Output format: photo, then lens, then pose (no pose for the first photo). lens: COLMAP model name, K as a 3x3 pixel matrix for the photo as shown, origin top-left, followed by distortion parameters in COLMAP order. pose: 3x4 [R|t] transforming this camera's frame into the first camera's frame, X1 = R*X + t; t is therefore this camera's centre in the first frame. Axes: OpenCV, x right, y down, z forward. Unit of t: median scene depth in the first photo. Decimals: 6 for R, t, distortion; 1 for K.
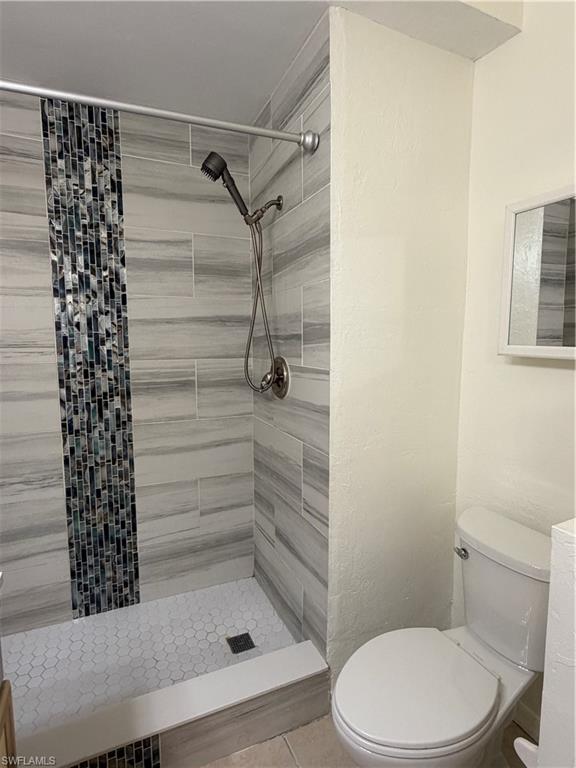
lens RADIAL K [[407.8, 0, 285.5], [0, 407.8, 384.7], [0, 0, 1]] dist [0.000215, 0.000596]
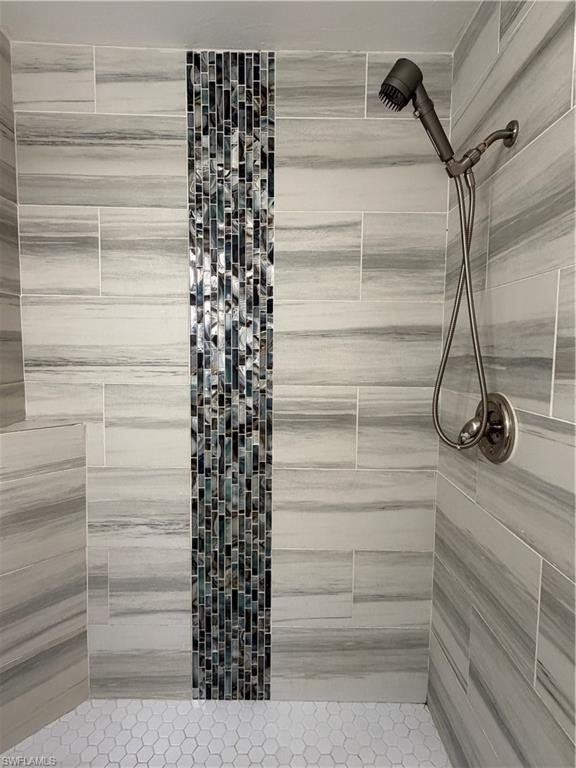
lens RADIAL K [[407.8, 0, 287.6], [0, 407.8, 382.5], [0, 0, 1]] dist [0.000215, 0.000596]
pose [[0.920117, 0.043443, -0.389228, -0.060135], [-0.055651, 0.998247, -0.020140, -0.052423], [0.387670, 0.040192, 0.920921, 0.314827]]
